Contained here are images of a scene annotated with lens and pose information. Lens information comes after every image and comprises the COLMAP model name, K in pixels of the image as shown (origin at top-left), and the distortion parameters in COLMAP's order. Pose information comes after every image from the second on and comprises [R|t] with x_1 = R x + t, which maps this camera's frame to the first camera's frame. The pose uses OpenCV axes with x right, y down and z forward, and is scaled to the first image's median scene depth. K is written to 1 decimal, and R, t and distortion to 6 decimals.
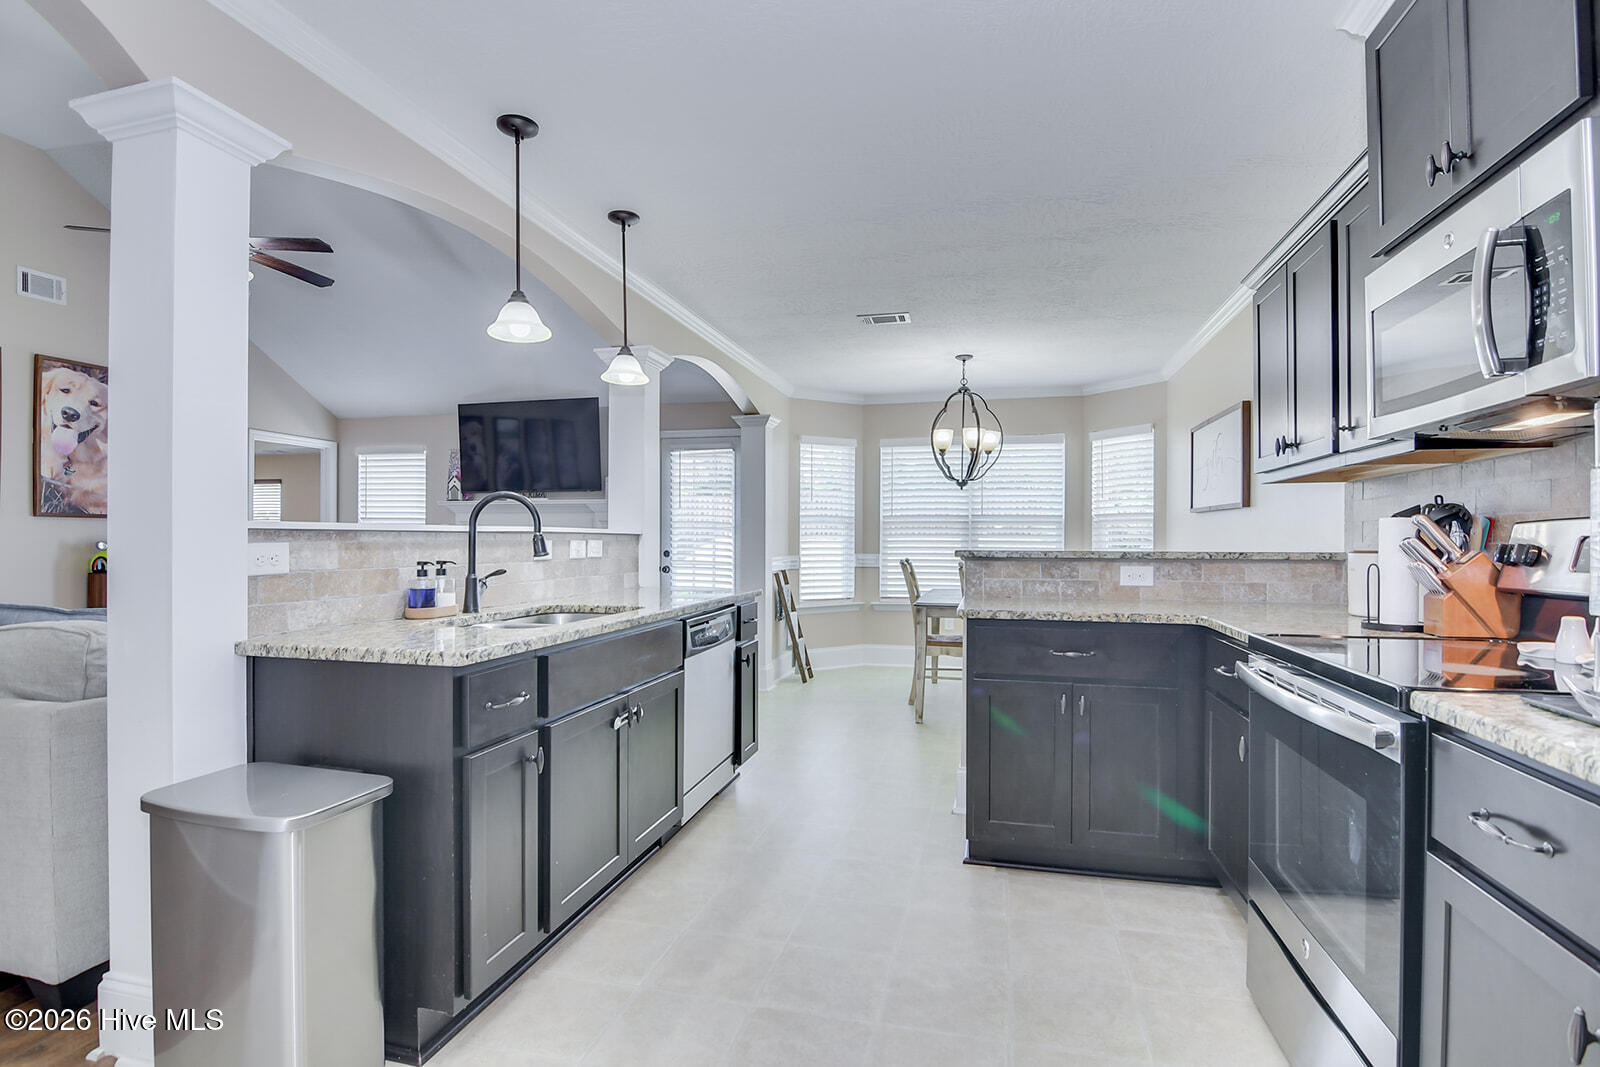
lens RADIAL K [[777.9, 0, 814.0], [0, 777.9, 532.6], [0, 0, 1]] dist [-0.014466, -0.004928]
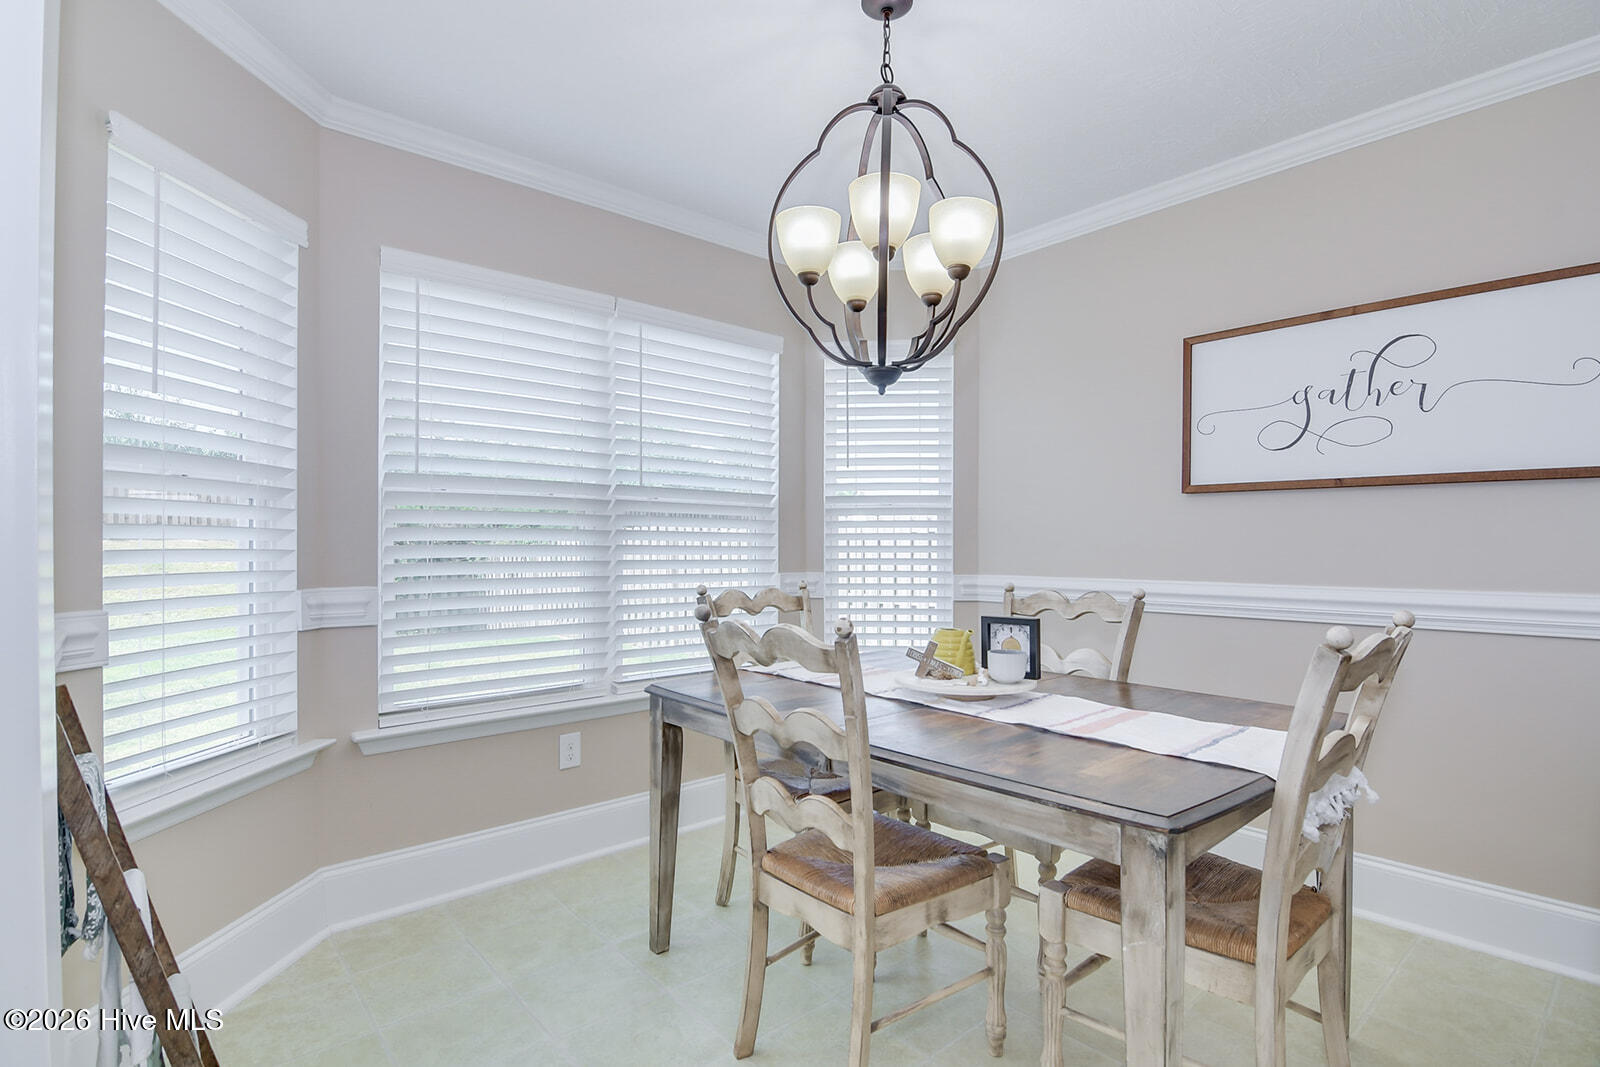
lens RADIAL K [[777.9, 0, 802.3], [0, 777.9, 544.4], [0, 0, 1]] dist [-0.014466, -0.004928]
pose [[0.586714, -0.001227, 0.809794, -0.177190], [-0.005251, 0.999972, 0.005320, 0.014710], [-0.809778, -0.007374, 0.586691, 1.464100]]
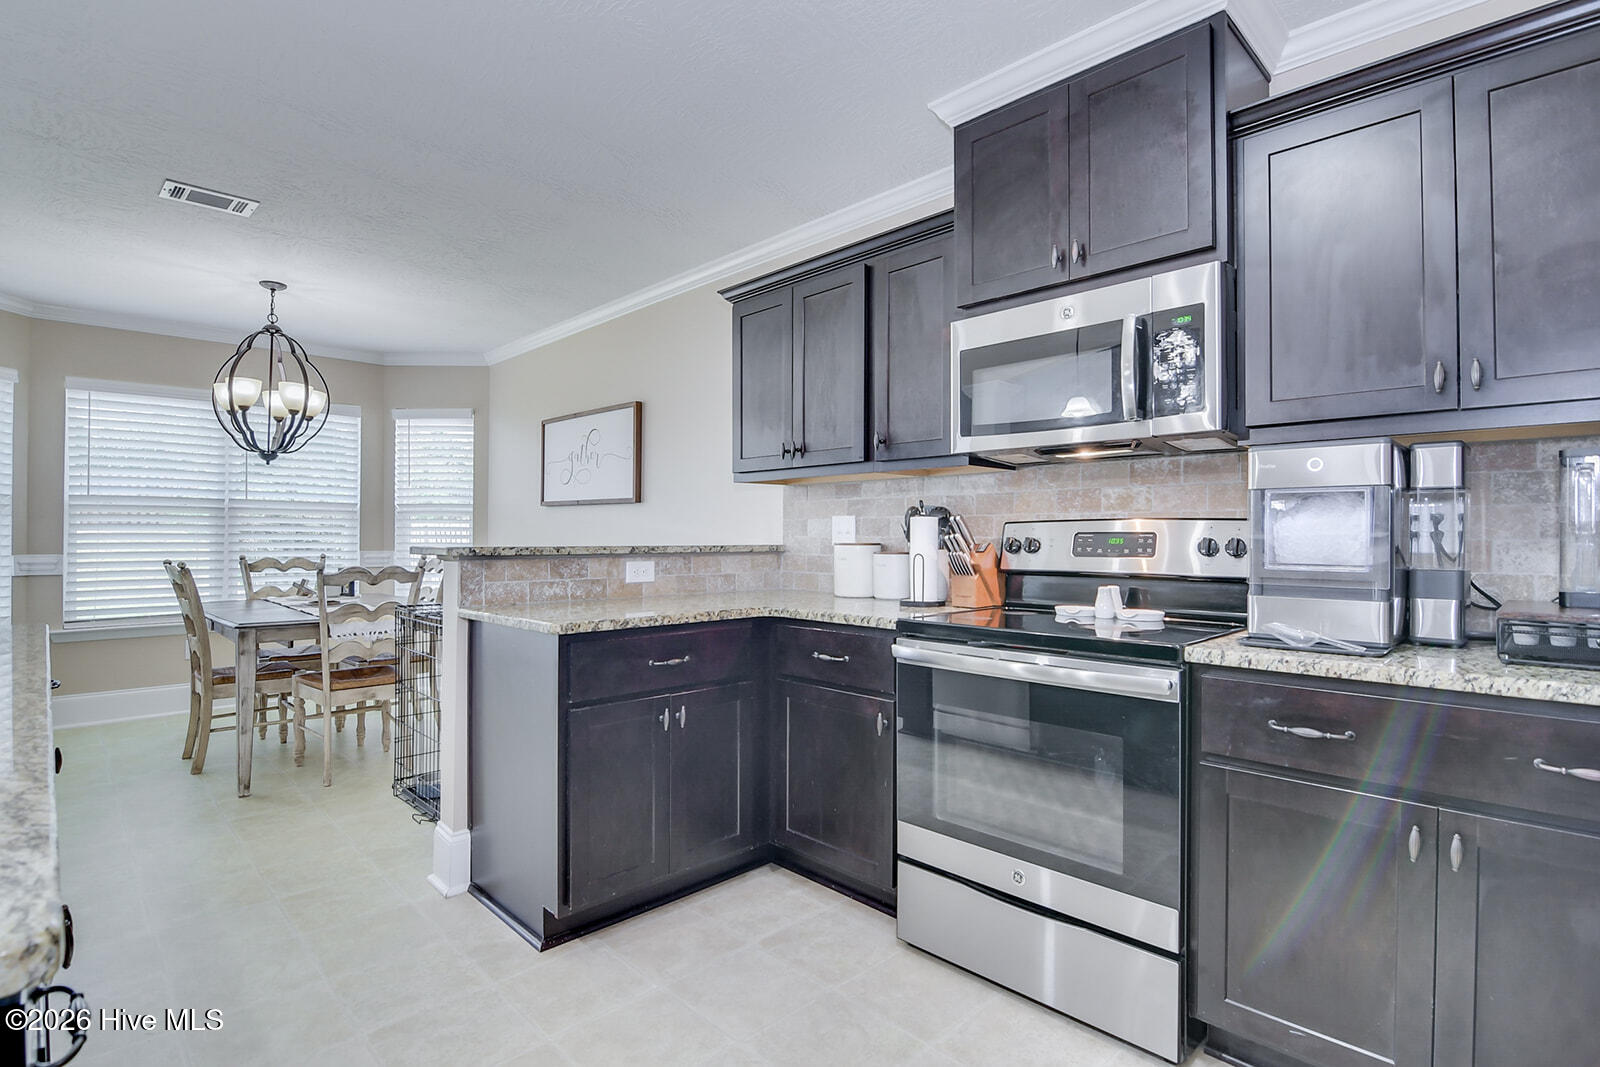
lens RADIAL K [[777.9, 0, 800.2], [0, 777.9, 534.9], [0, 0, 1]] dist [-0.014466, -0.004928]
pose [[0.536908, -0.000143, 0.843641, -0.273610], [-0.009844, 0.999931, 0.006434, 0.002793], [-0.843583, -0.011760, 0.536870, 0.318516]]
